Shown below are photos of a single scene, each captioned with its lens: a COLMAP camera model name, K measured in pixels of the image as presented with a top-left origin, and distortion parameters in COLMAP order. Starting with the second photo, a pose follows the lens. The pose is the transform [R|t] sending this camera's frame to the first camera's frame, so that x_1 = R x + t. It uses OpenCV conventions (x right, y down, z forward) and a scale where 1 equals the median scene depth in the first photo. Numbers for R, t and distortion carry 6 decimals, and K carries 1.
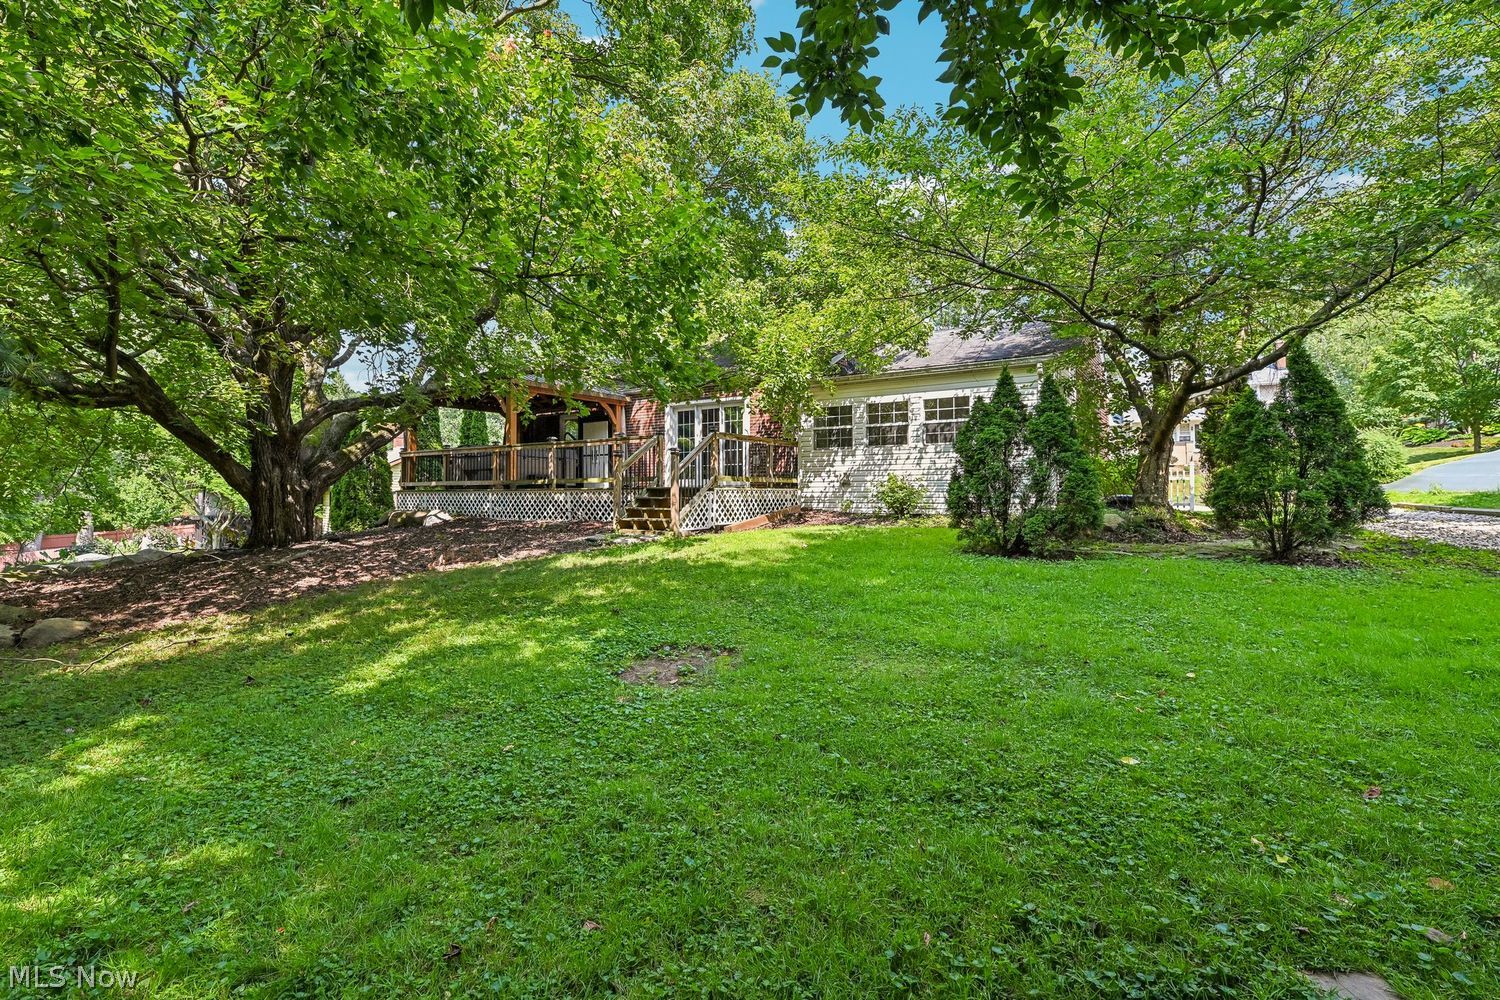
lens RADIAL K [[673.9, 0, 756.8], [0, 673.9, 494.2], [0, 0, 1]] dist [-0.000505, -0.002655]
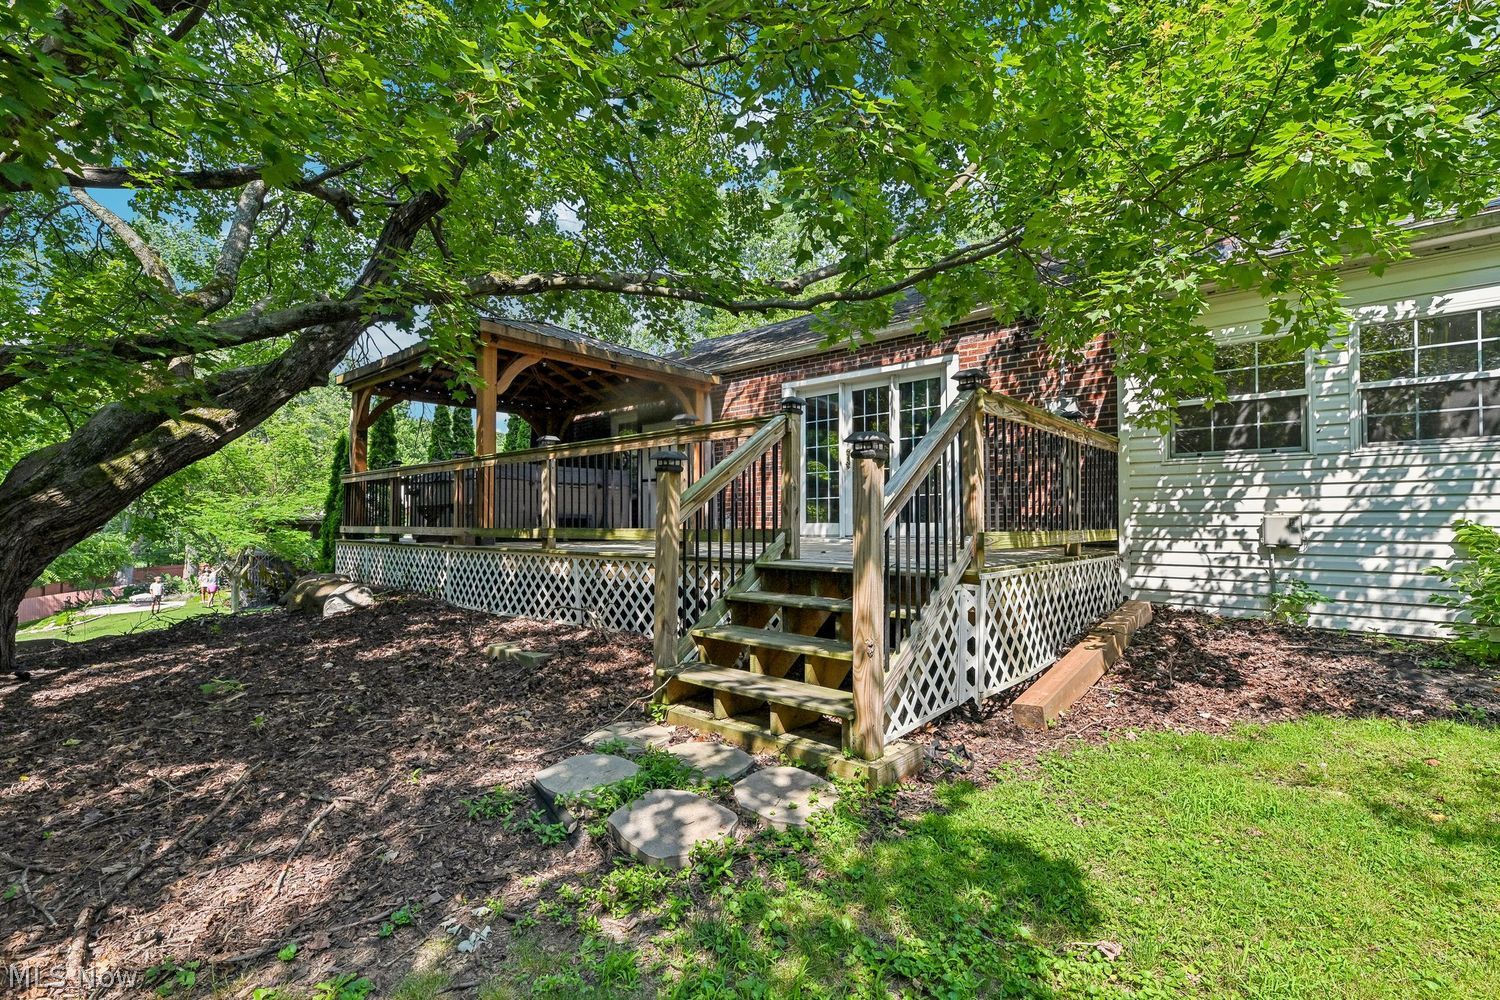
lens RADIAL K [[673.9, 0, 748.7], [0, 673.9, 507.0], [0, 0, 1]] dist [-0.000505, -0.002655]
pose [[0.988415, 0.000331, -0.151775, -0.104560], [-0.004263, 0.999664, -0.025582, -0.026572], [0.151715, 0.025932, 0.988084, 0.596794]]
